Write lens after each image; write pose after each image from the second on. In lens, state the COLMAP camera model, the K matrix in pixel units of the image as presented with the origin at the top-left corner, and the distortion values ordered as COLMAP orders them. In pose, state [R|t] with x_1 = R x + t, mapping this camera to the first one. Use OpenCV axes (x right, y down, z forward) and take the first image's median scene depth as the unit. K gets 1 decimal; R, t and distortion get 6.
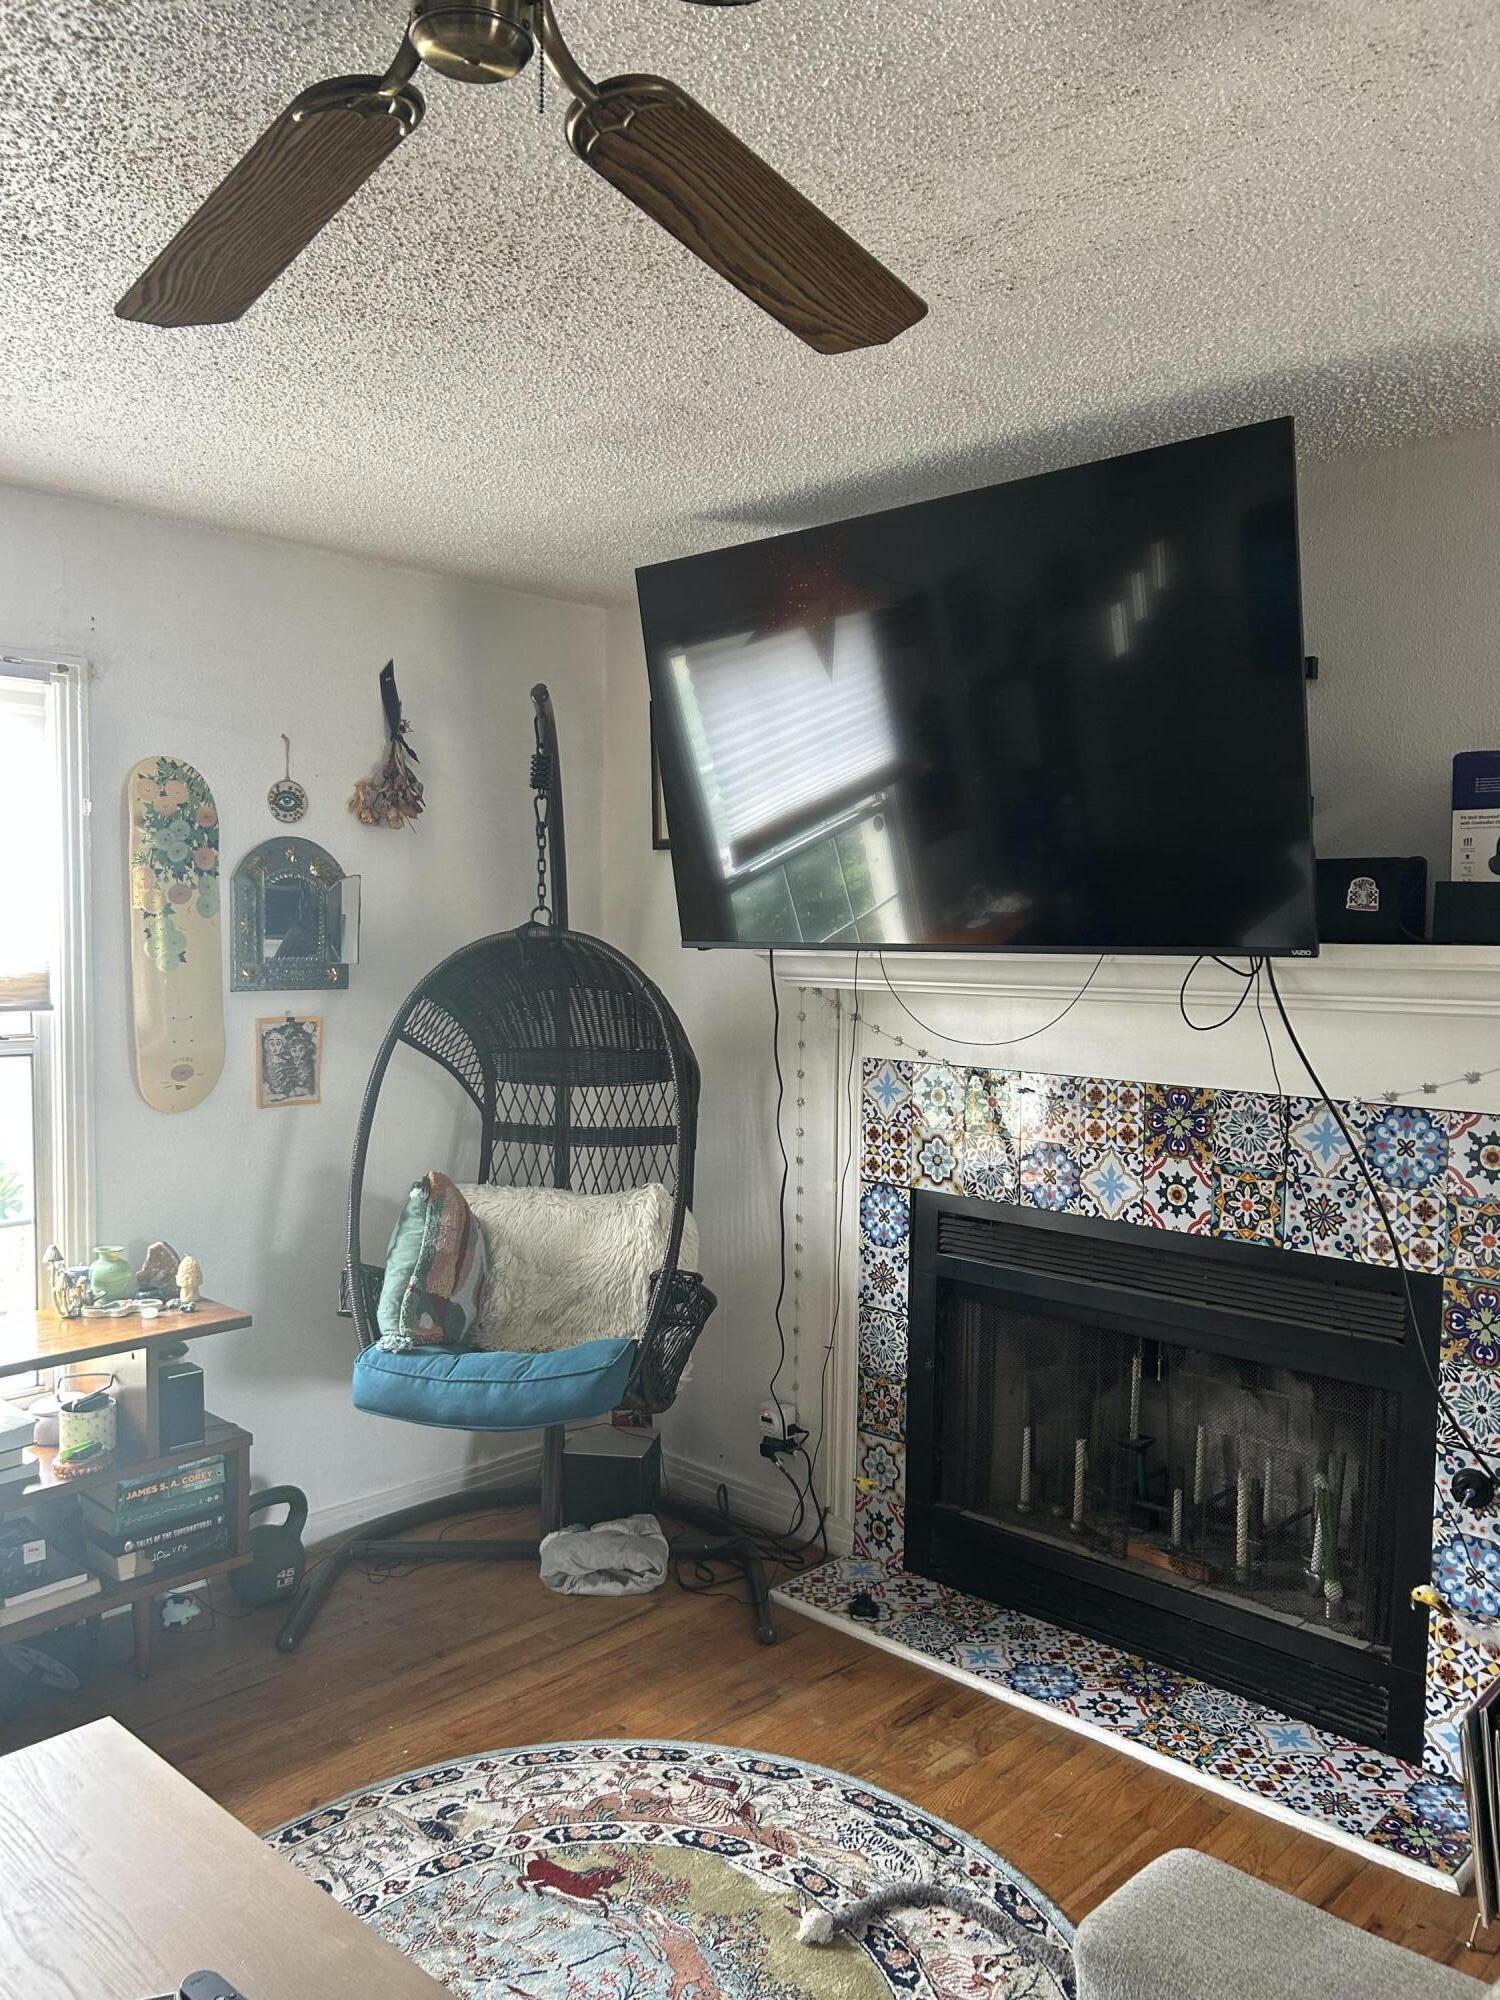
lens RADIAL K [[1509.6, 0, 747.4], [0, 1509.6, 1007.1], [0, 0, 1]] dist [-0.008788, -0.001864]
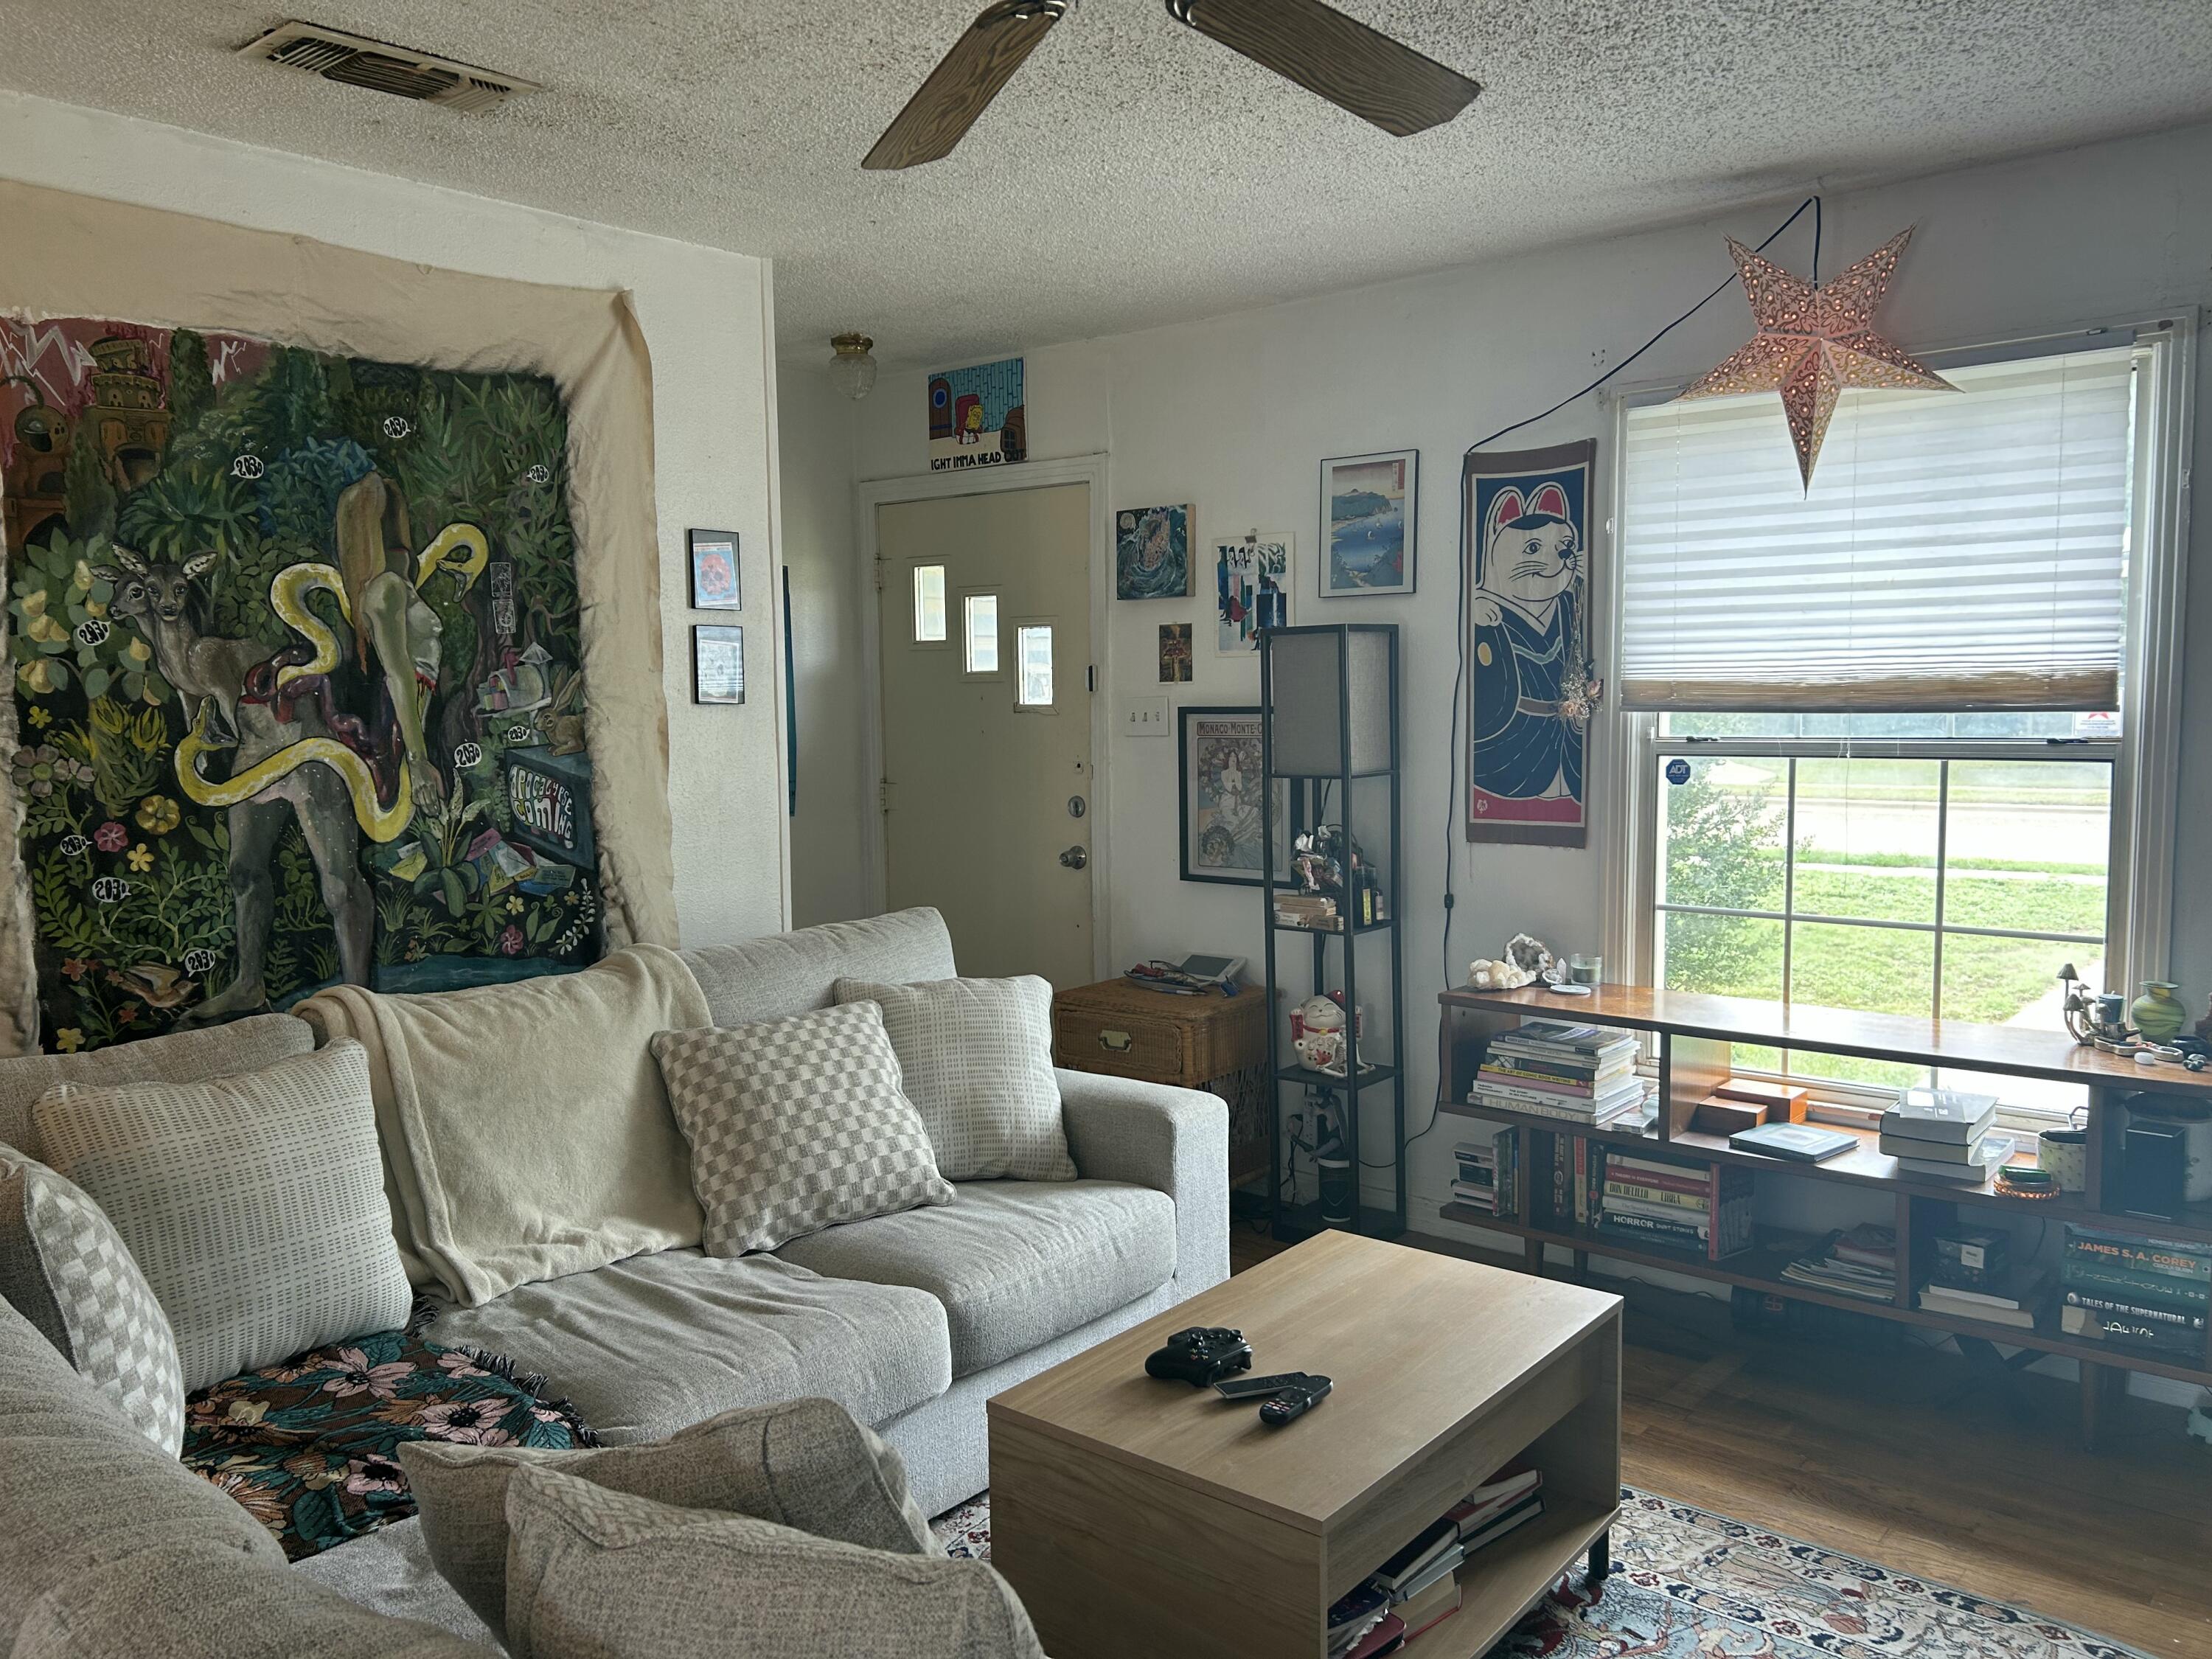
lens RADIAL K [[1677.5, 0, 1102.7], [0, 1677.5, 829.3], [0, 0, 1]] dist [-0.000602, -0.001521]
pose [[0.077302, 0.081847, -0.993643, 0.510629], [-0.034551, 0.996246, 0.079374, 0.014492], [0.996409, 0.028195, 0.079840, 0.312640]]
